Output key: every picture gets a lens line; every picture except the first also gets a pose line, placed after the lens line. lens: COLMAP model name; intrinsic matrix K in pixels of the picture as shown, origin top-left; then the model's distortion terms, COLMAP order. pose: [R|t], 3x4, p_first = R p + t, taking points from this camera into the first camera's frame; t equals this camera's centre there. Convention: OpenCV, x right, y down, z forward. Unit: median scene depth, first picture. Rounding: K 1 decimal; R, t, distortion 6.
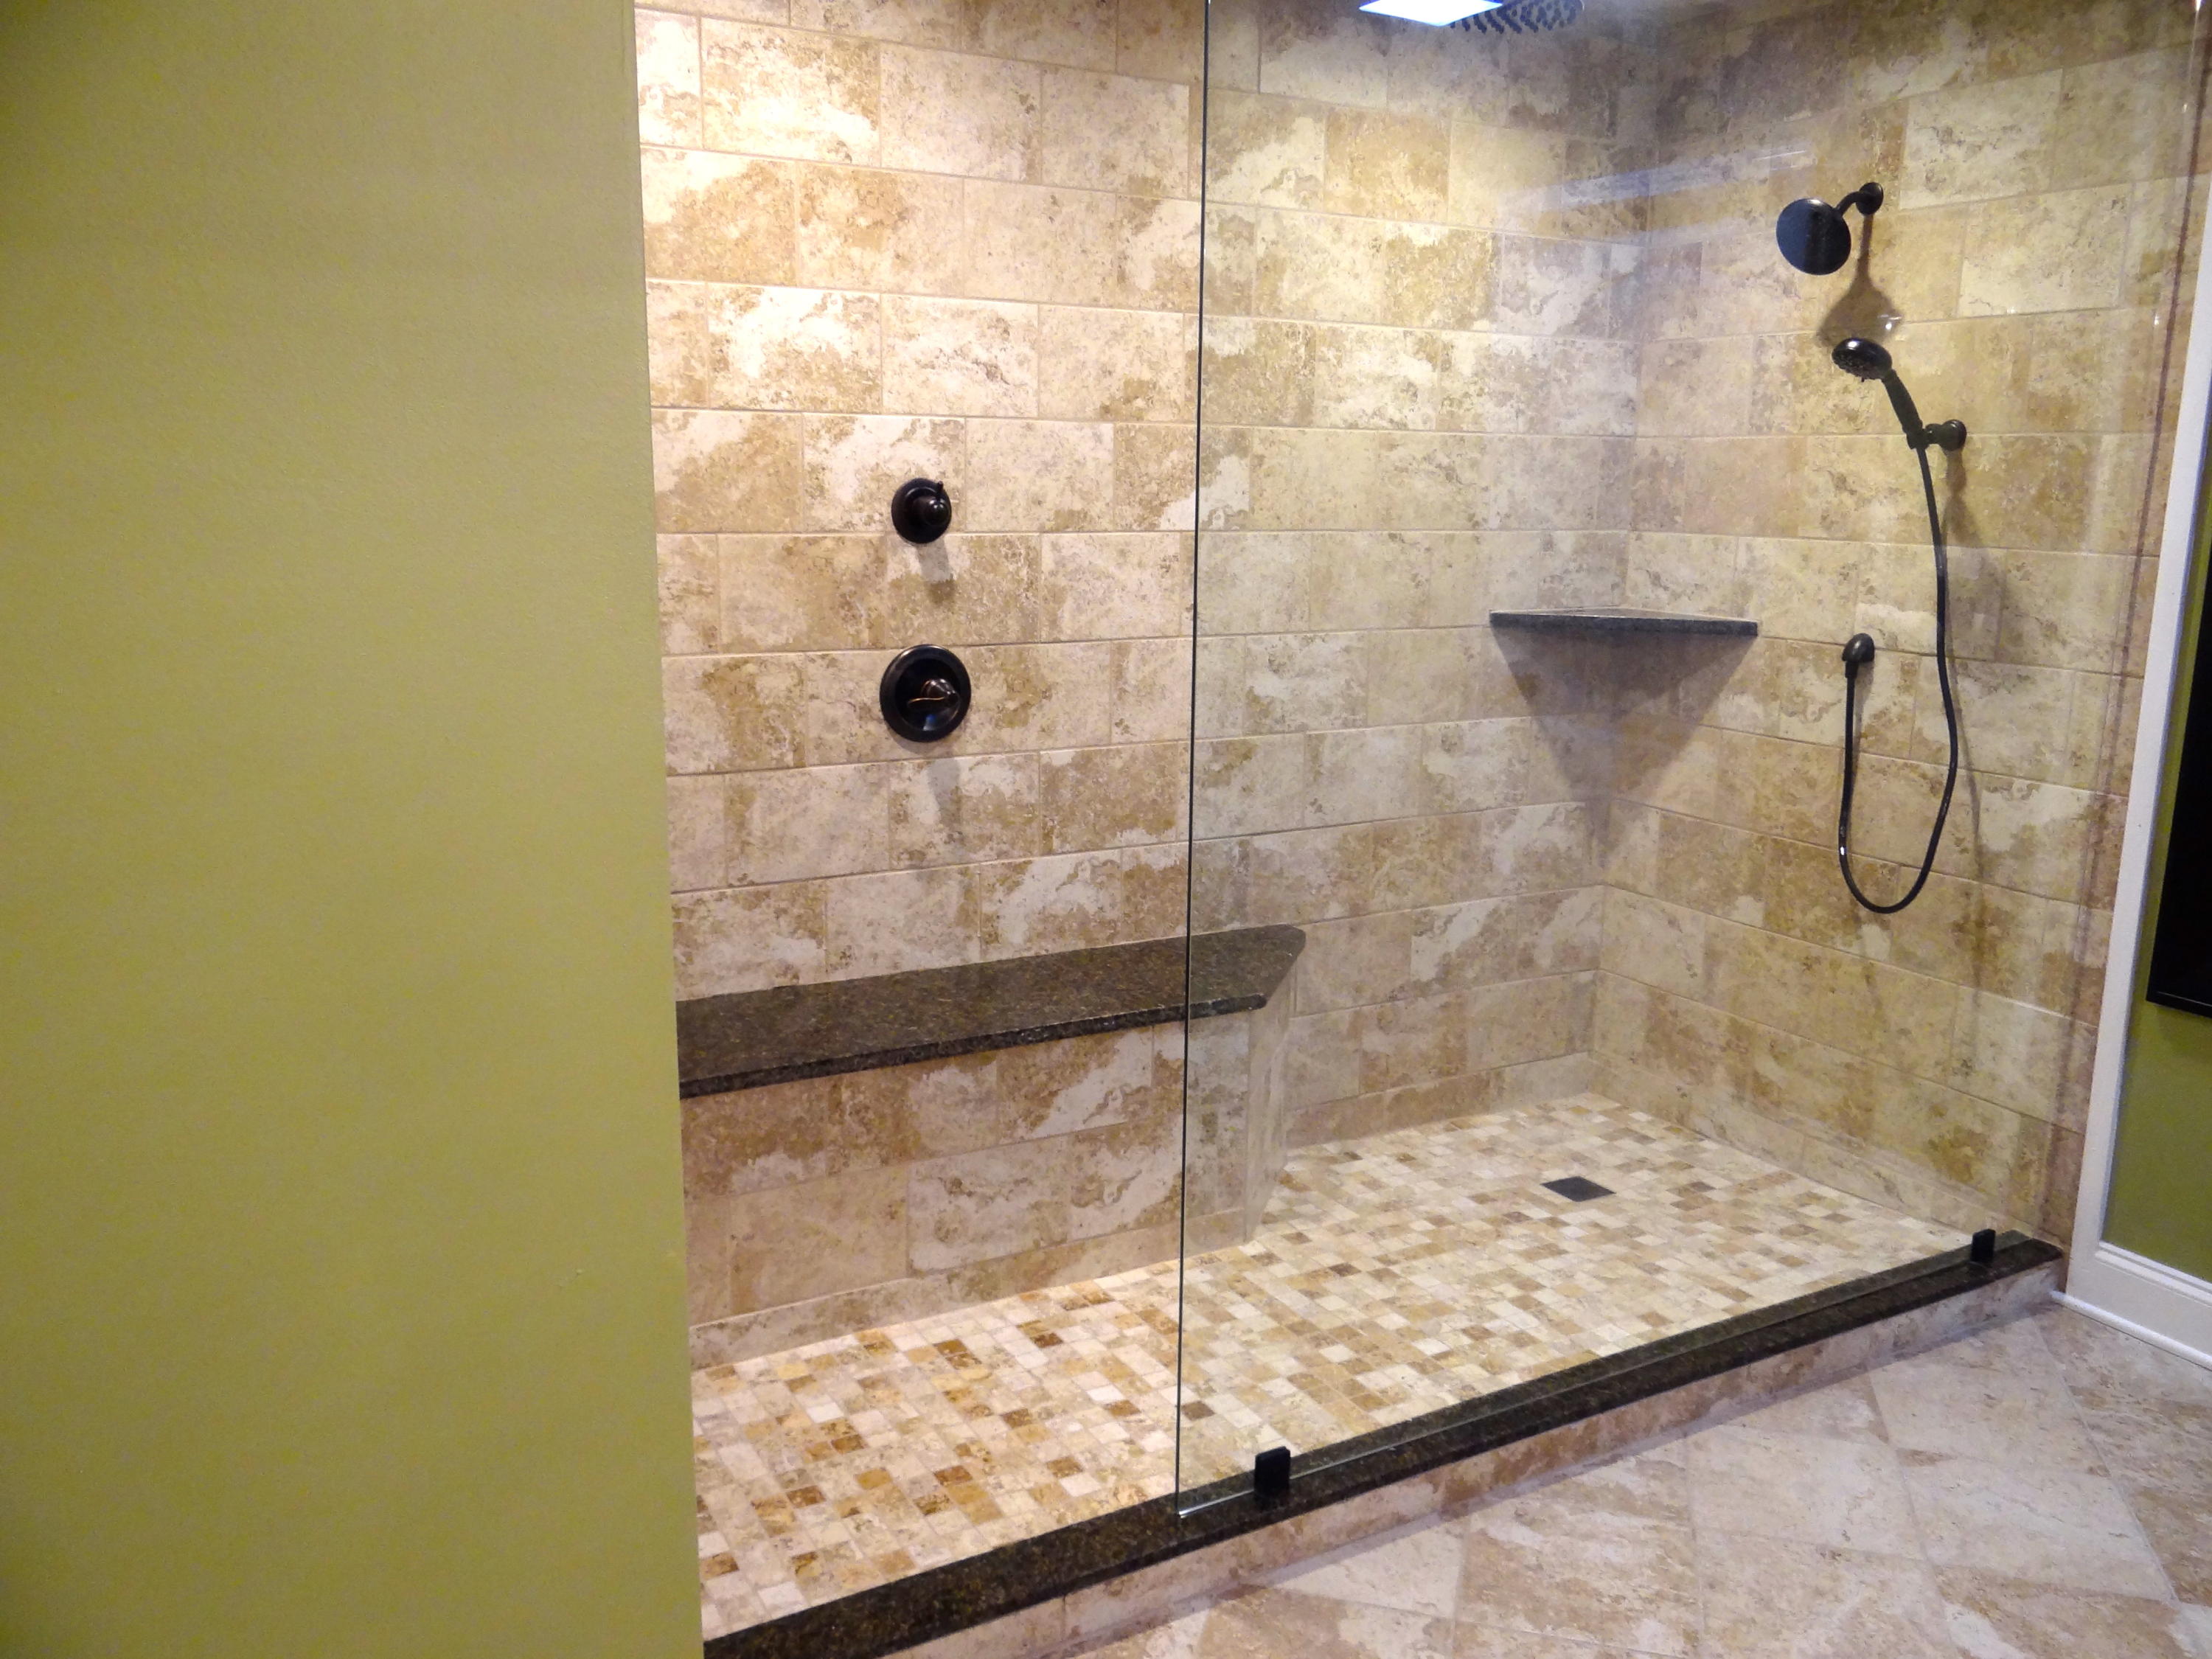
lens RADIAL K [[1755.5, 0, 1107.3], [0, 1755.5, 811.6], [0, 0, 1]] dist [0.001617, -0.002810]
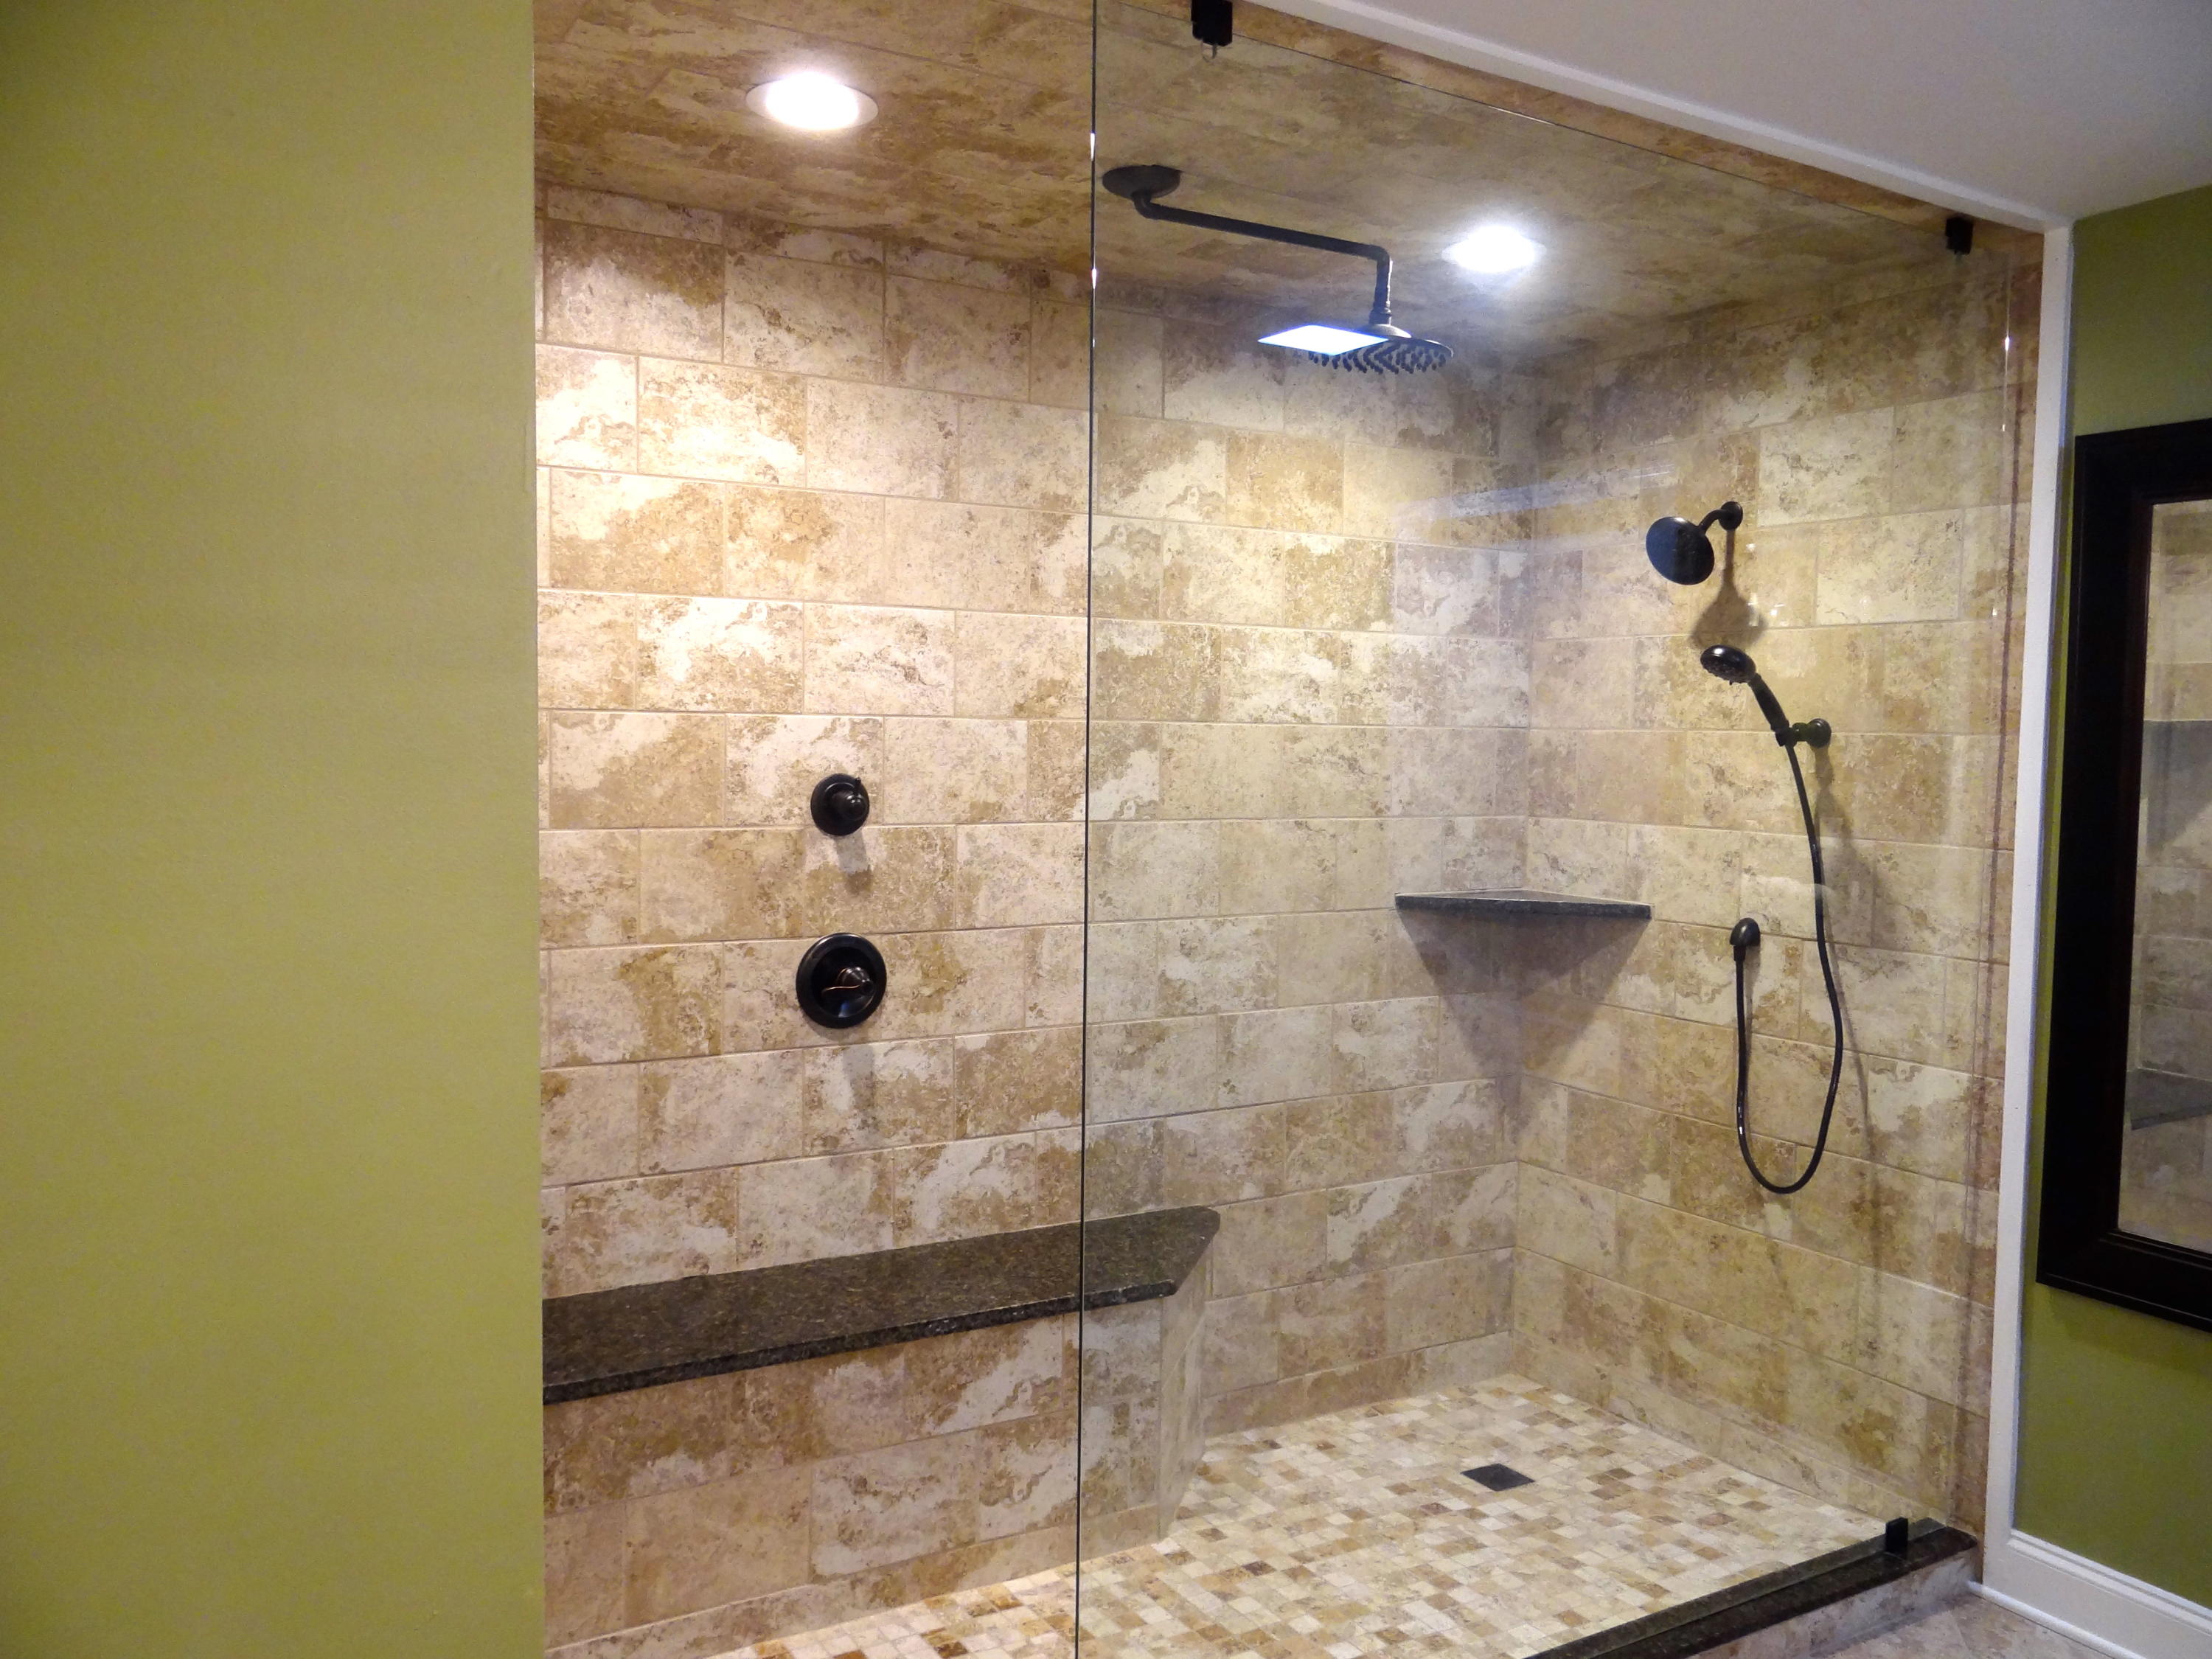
lens RADIAL K [[1755.5, 0, 1107.2], [0, 1755.5, 811.5], [0, 0, 1]] dist [0.001617, -0.002810]
pose [[0.999556, 0.000175, 0.029808, 0.020451], [0.004091, 0.989717, -0.142980, -0.017802], [-0.029526, 0.143039, 0.989277, -0.029690]]
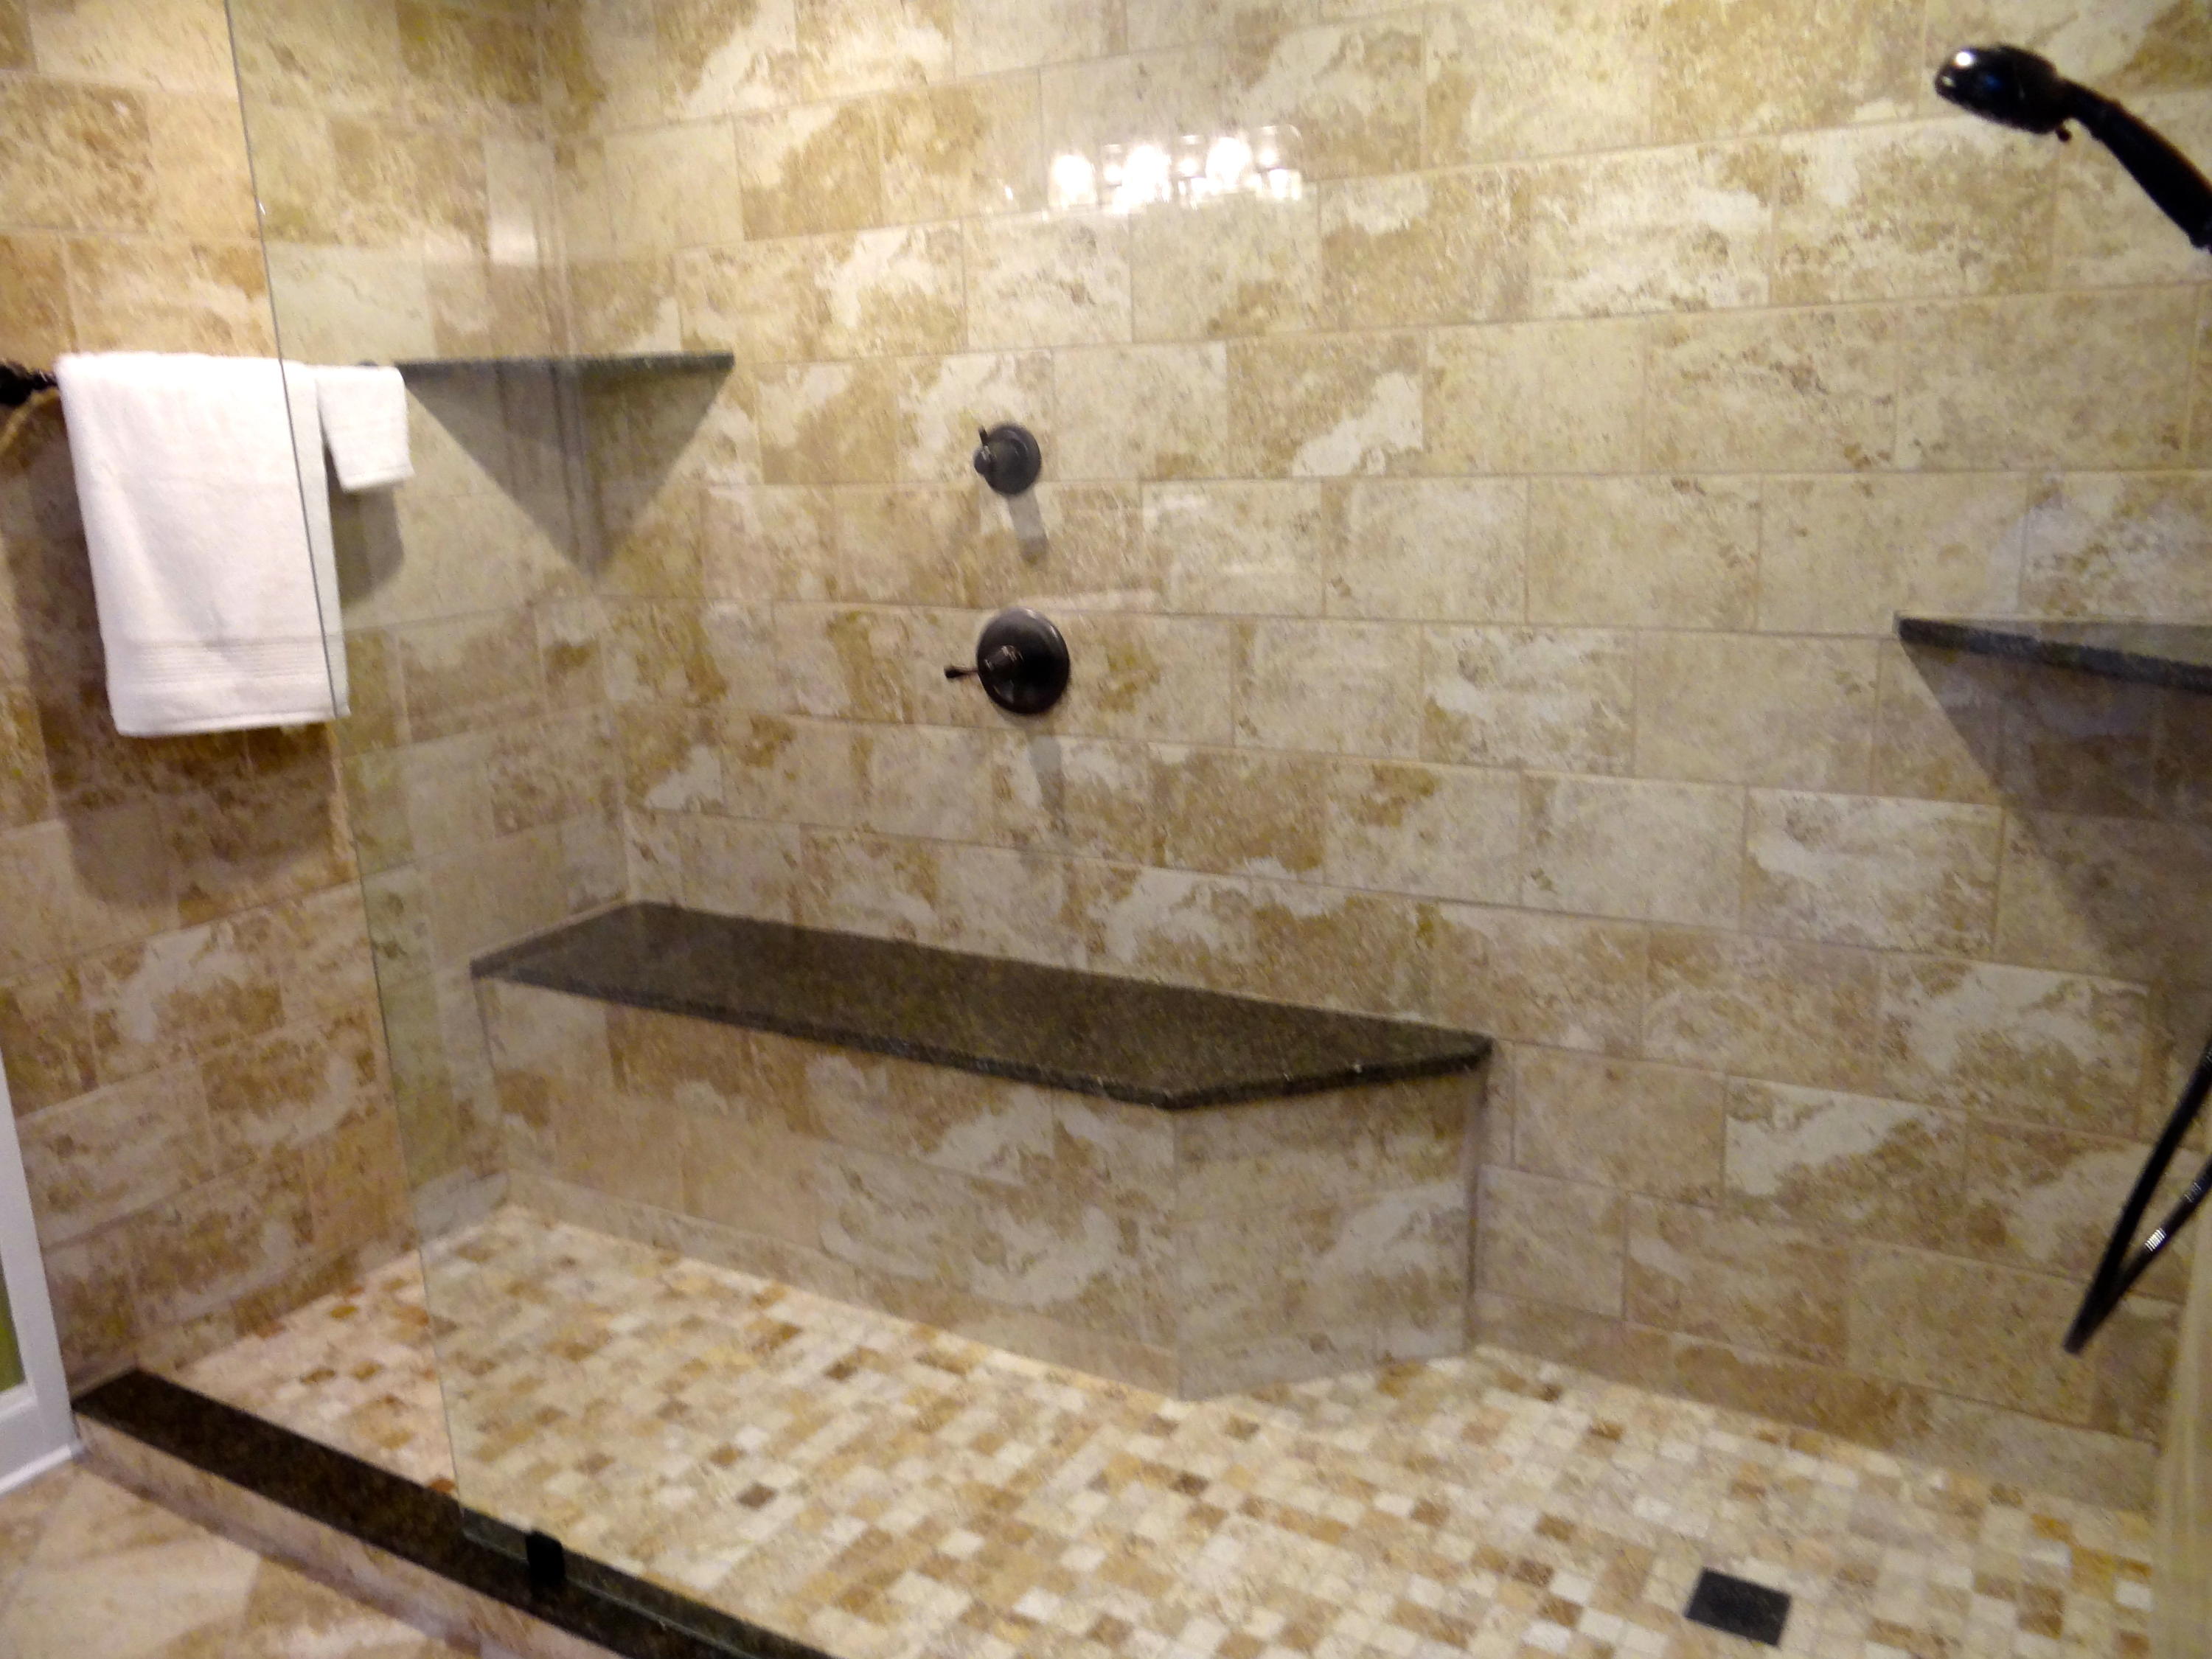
lens RADIAL K [[1755.5, 0, 1084.5], [0, 1755.5, 813.9], [0, 0, 1]] dist [0.001617, -0.002810]
pose [[0.501389, 0.166603, -0.849030, 0.686531], [-0.117327, 0.985314, 0.124059, -0.105148], [0.857230, 0.037412, 0.513573, 0.560381]]
